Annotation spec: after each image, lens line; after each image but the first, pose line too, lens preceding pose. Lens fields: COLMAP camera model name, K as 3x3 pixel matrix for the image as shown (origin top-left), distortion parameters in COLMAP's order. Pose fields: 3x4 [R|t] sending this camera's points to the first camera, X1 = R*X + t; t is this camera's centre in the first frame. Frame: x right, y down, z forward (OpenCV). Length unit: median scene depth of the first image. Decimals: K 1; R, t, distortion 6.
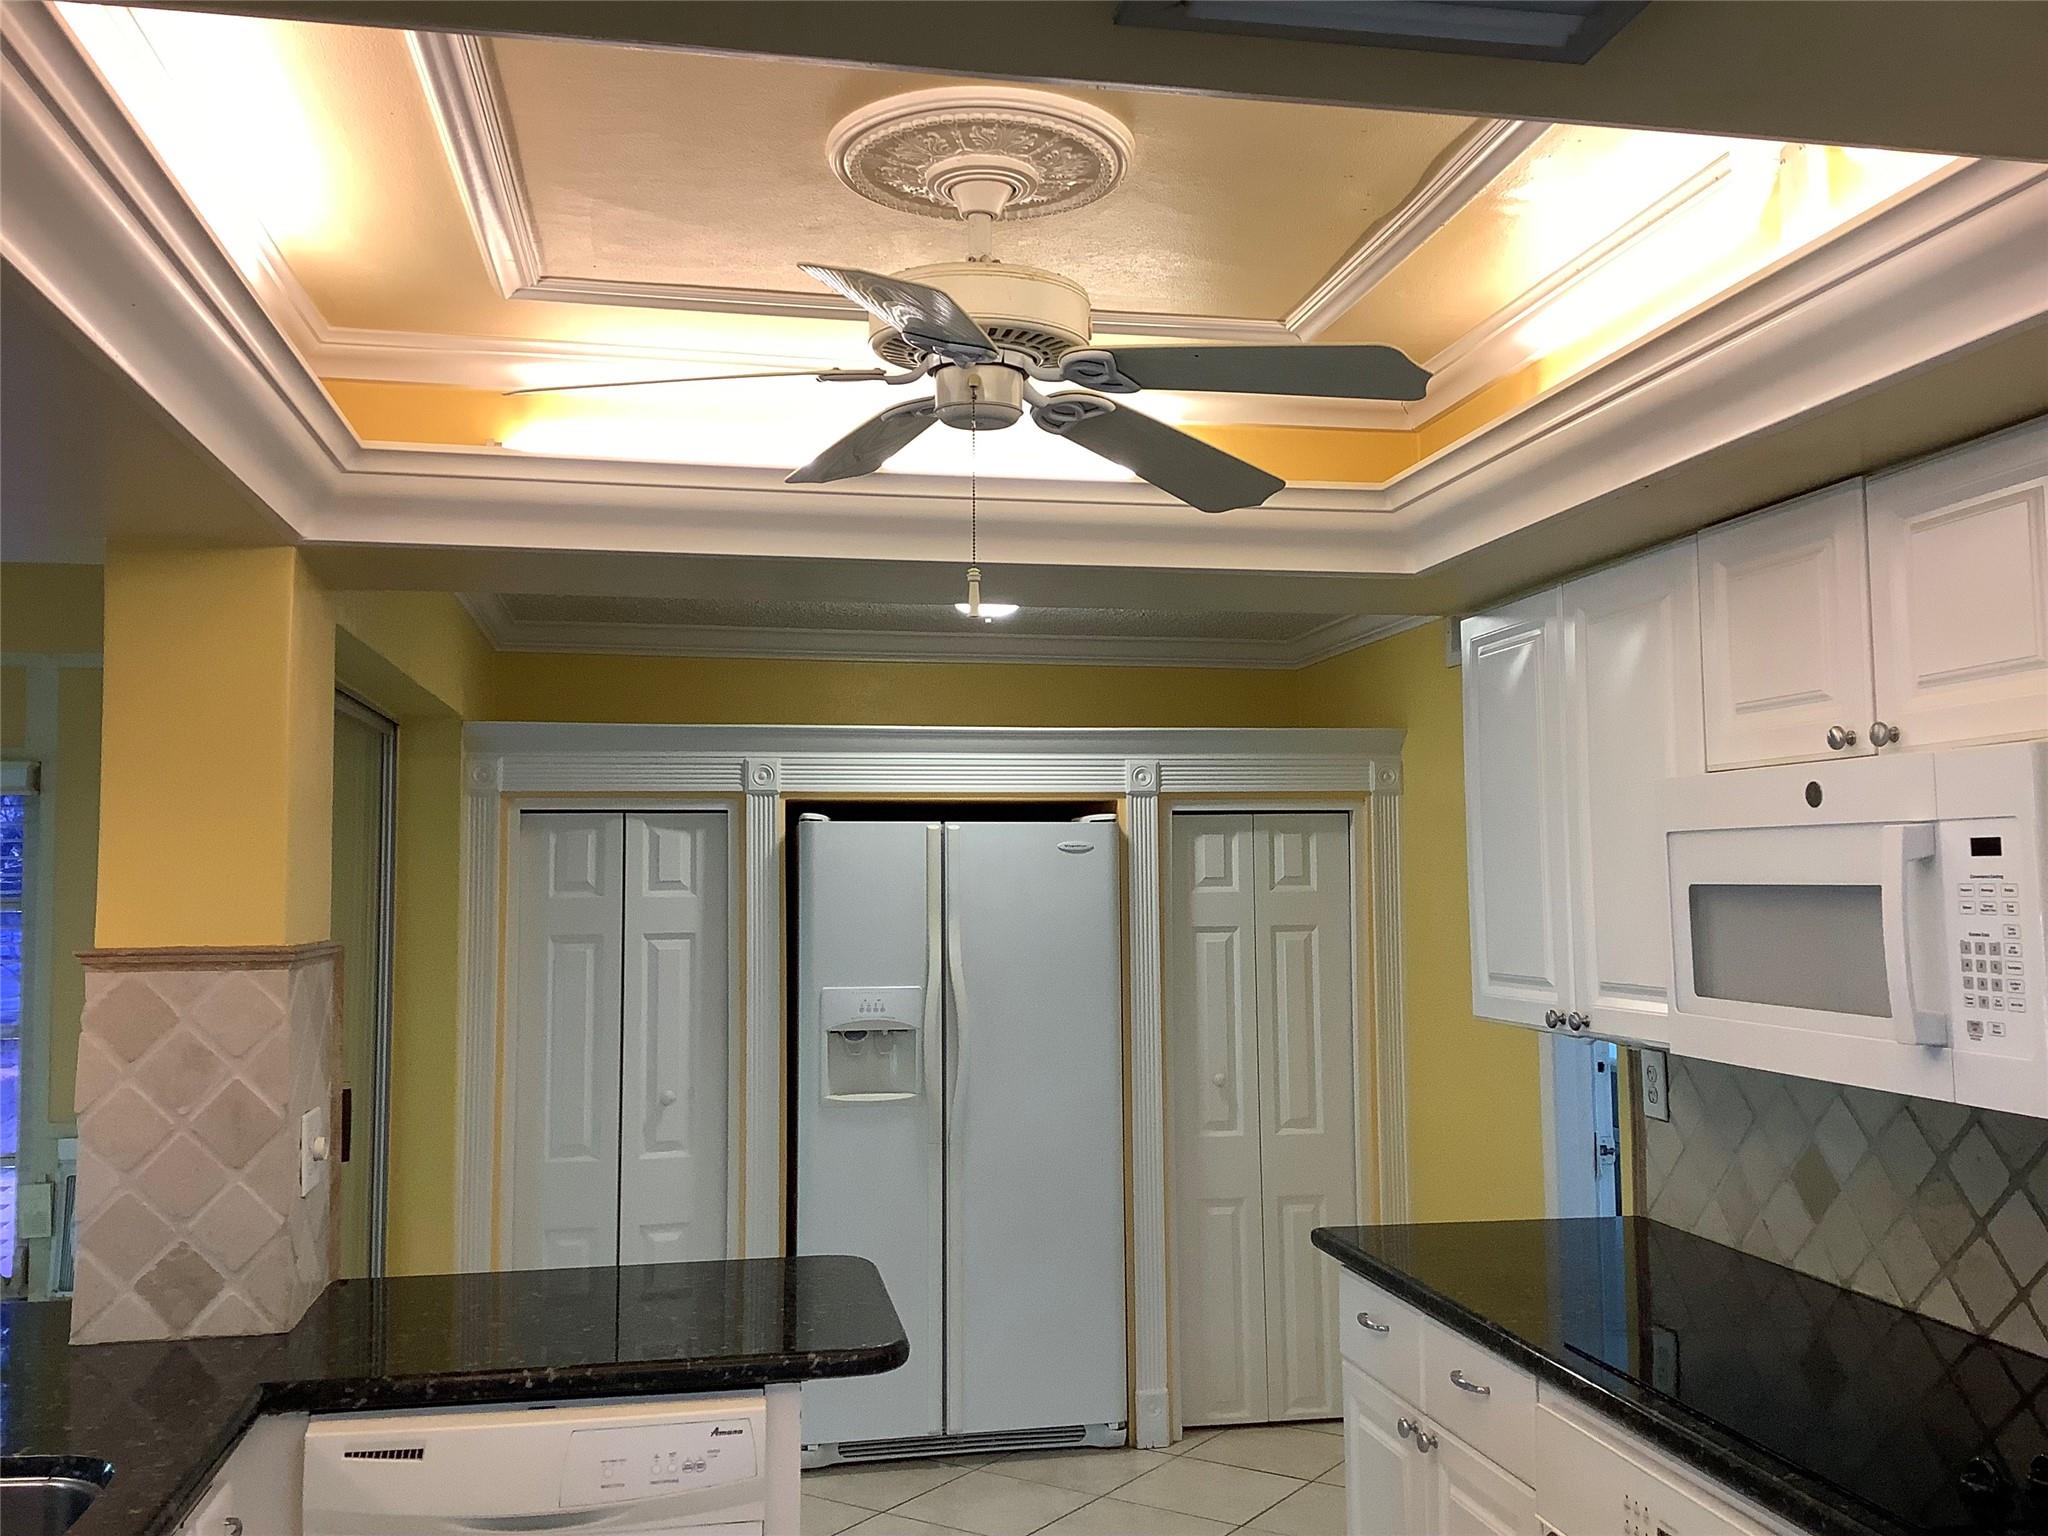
lens RADIAL K [[1835.6, 0, 1031.5], [0, 1835.6, 760.8], [0, 0, 1]] dist [0.116713, -0.208969]
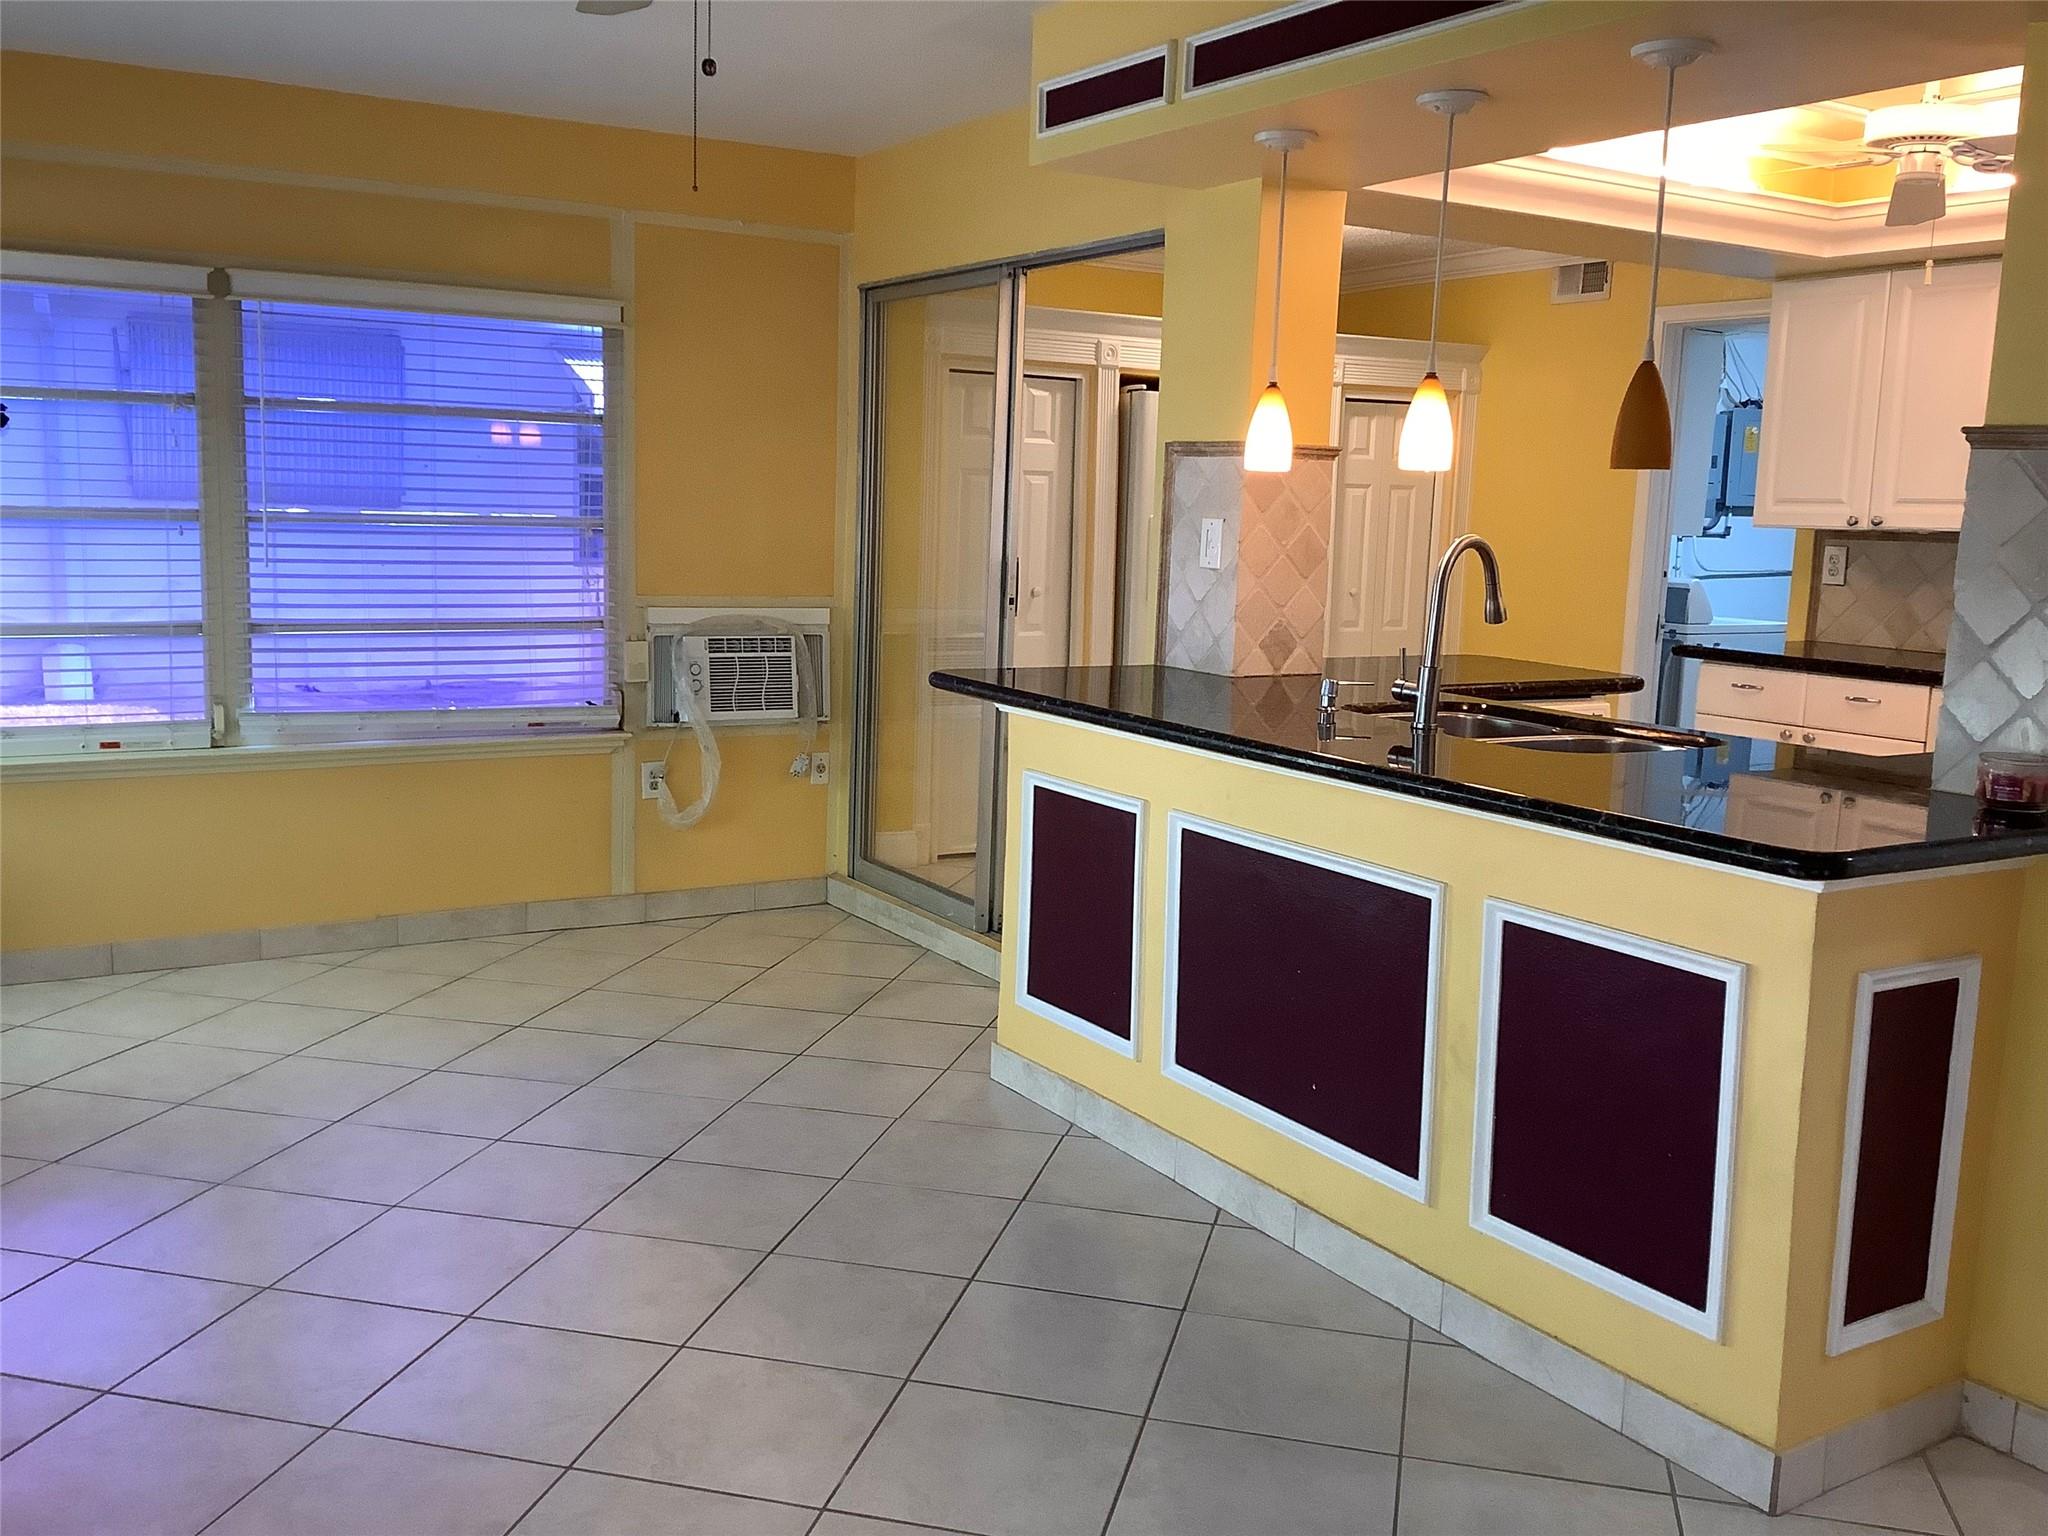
lens RADIAL K [[1823.3, 0, 1024.0], [0, 1823.3, 768.0], [0, 0, 1]] dist [0.127652, -0.211293]
pose [[0.935648, -0.014426, 0.352641, -0.677209], [-0.061736, 0.977070, 0.203772, 0.034335], [-0.347494, -0.212430, 0.913302, -0.252862]]
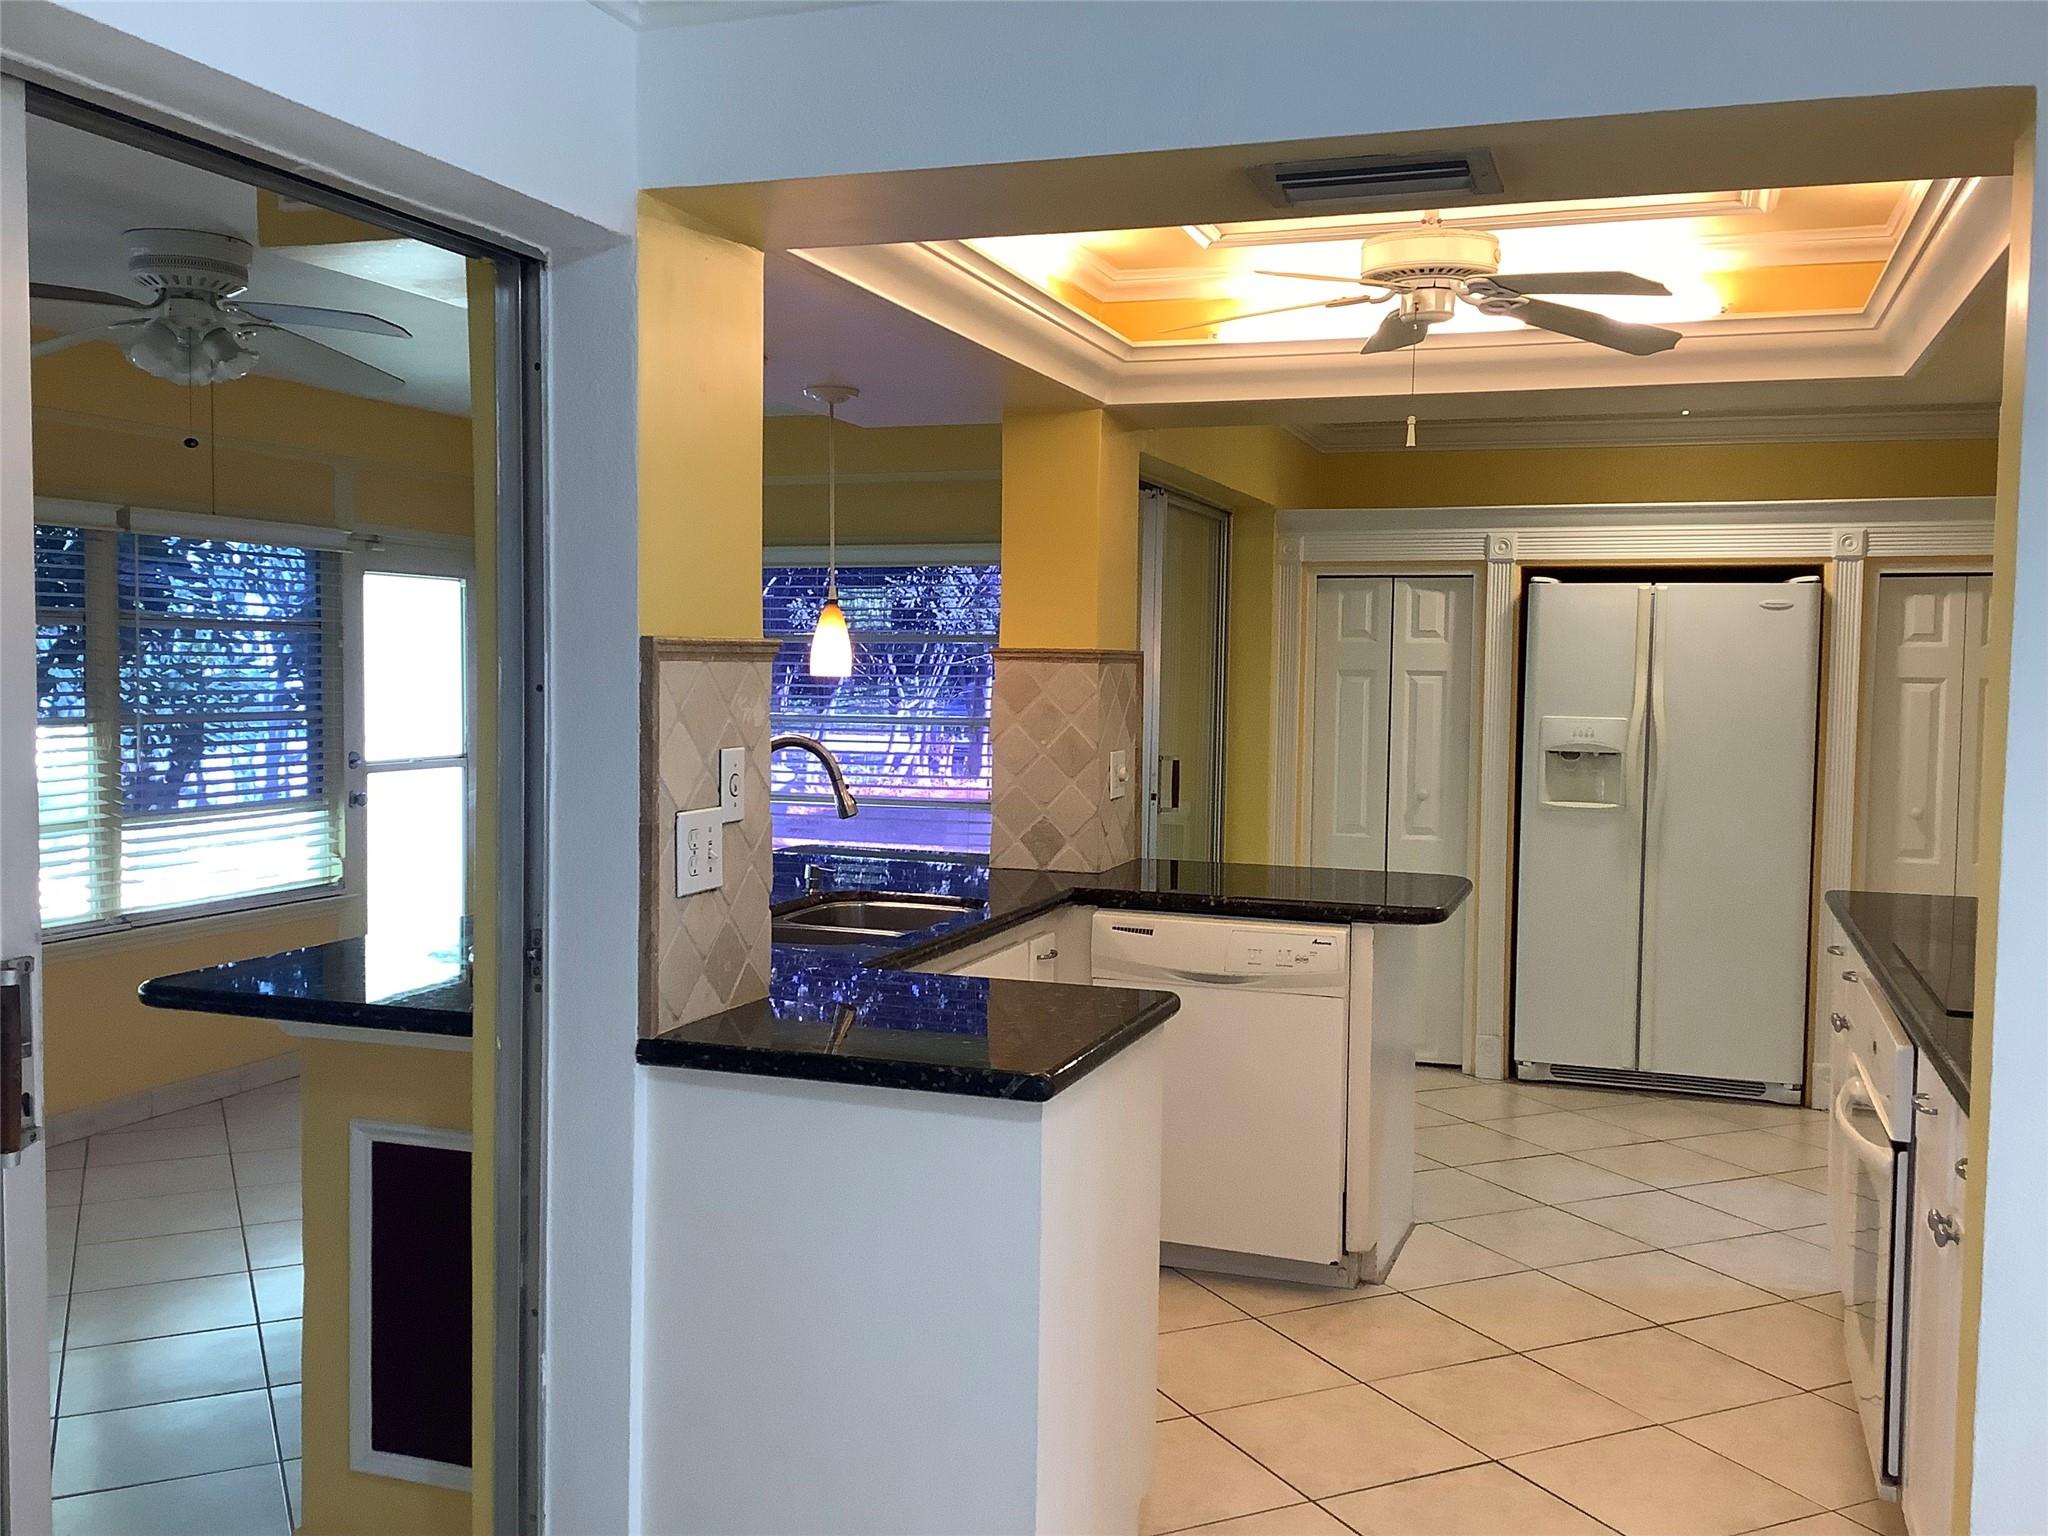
lens RADIAL K [[1823.3, 0, 1024.0], [0, 1823.3, 768.0], [0, 0, 1]] dist [0.127652, -0.211293]
pose [[0.865959, 0.049863, -0.497623, 0.204192], [0.011819, 0.992699, 0.120039, 0.003217], [0.499976, -0.109831, 0.859047, -0.257832]]
